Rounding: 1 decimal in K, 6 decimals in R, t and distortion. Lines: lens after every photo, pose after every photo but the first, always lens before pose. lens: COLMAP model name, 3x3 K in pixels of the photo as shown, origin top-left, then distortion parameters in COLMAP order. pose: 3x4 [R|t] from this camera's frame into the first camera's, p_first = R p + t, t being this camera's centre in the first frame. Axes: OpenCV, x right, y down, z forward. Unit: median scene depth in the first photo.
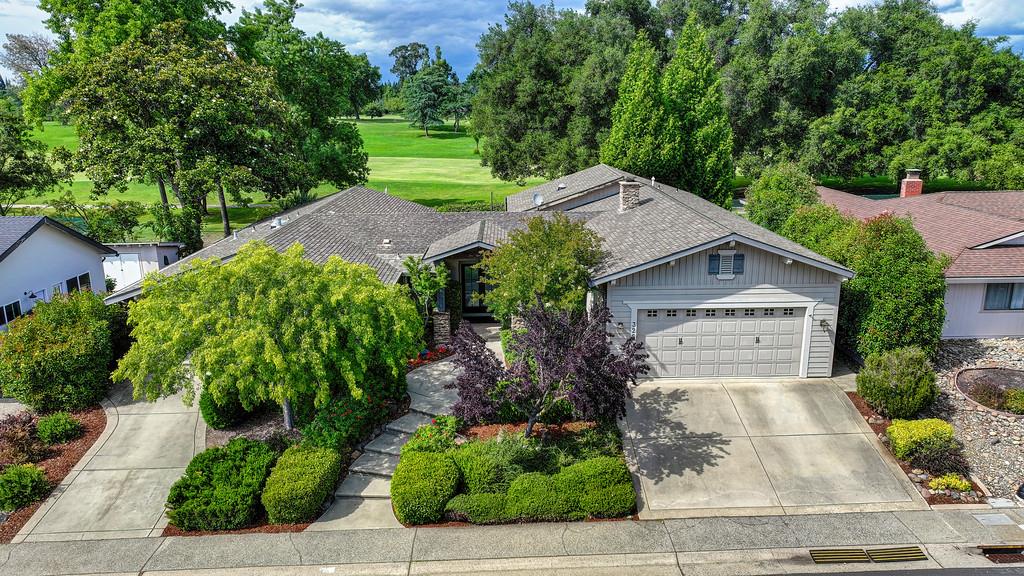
lens RADIAL K [[725.9, 0, 522.6], [0, 725.9, 285.5], [0, 0, 1]] dist [0.000984, 0.016770]
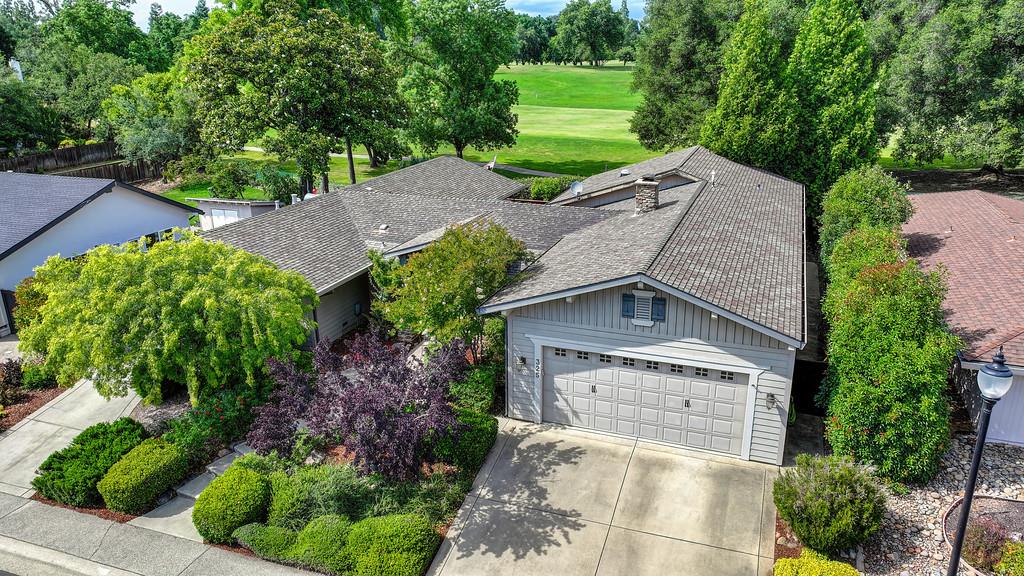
lens RADIAL K [[725.9, 0, 514.3], [0, 725.9, 288.6], [0, 0, 1]] dist [0.000984, 0.016770]
pose [[0.927229, 0.118264, -0.355330, 0.419603], [-0.089525, 0.991316, 0.096326, -0.111881], [0.363636, -0.057505, 0.929764, 0.193773]]
